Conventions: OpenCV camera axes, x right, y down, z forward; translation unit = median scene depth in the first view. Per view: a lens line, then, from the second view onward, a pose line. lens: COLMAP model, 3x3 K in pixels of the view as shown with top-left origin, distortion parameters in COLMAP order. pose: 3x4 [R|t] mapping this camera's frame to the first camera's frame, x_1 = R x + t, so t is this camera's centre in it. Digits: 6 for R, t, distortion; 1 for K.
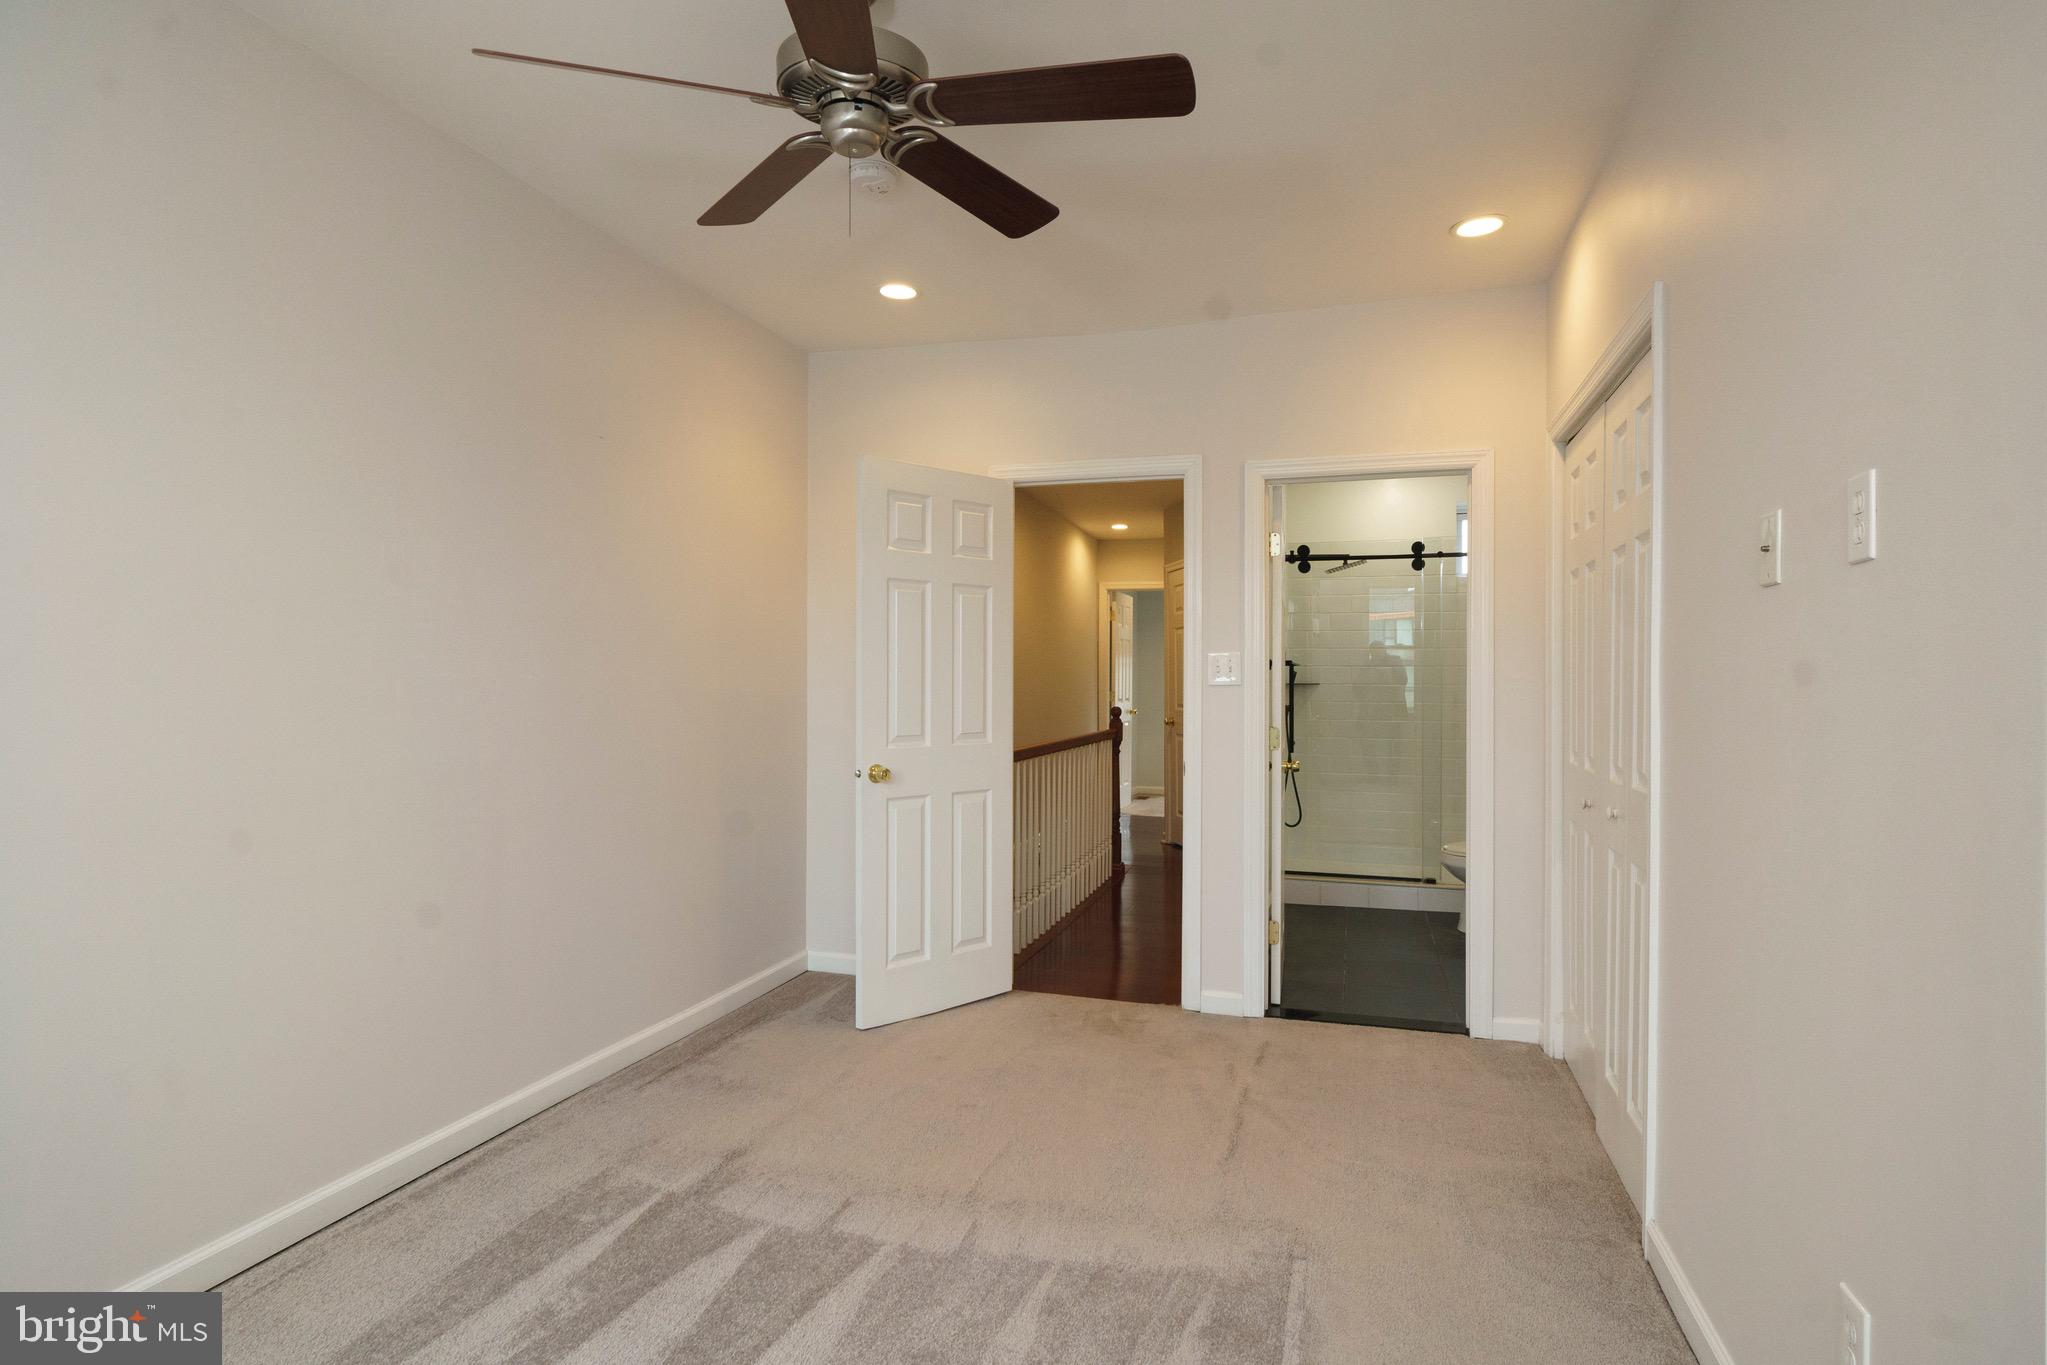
lens RADIAL K [[1062.9, 0, 1023.5], [0, 1062.9, 682.5], [0, 0, 1]] dist [0.000129, 0.000385]
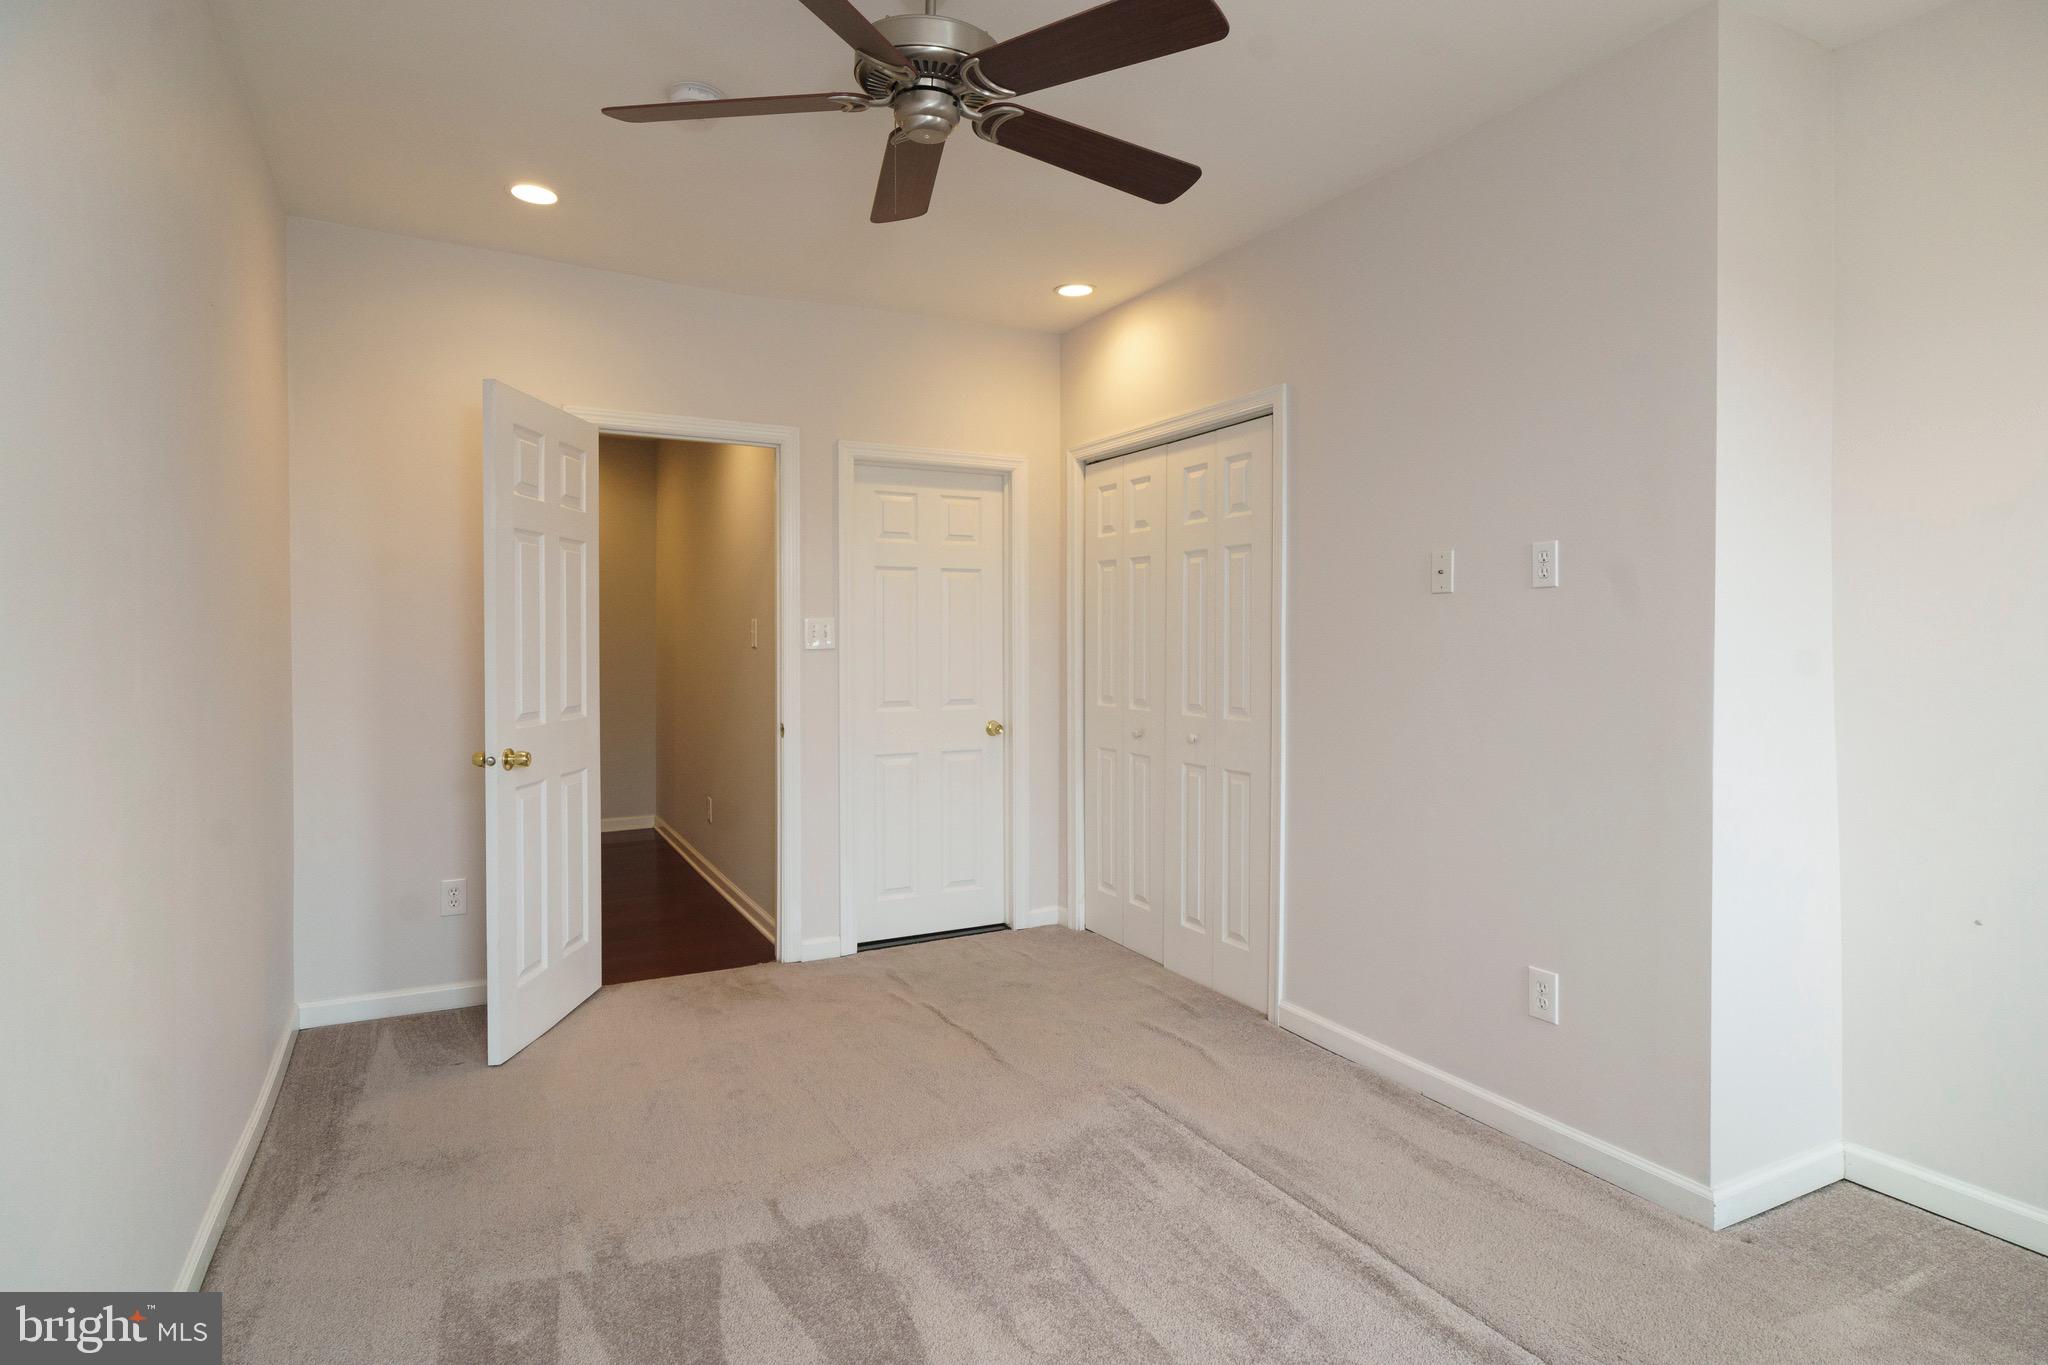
lens RADIAL K [[1068.1, 0, 1022.9], [0, 1068.1, 649.3], [0, 0, 1]] dist [0.000058, 0.000286]
pose [[0.704625, -0.012088, 0.709477, -0.454746], [0.003952, 0.999906, 0.013111, -0.011387], [-0.709569, -0.006435, 0.704607, 0.113475]]
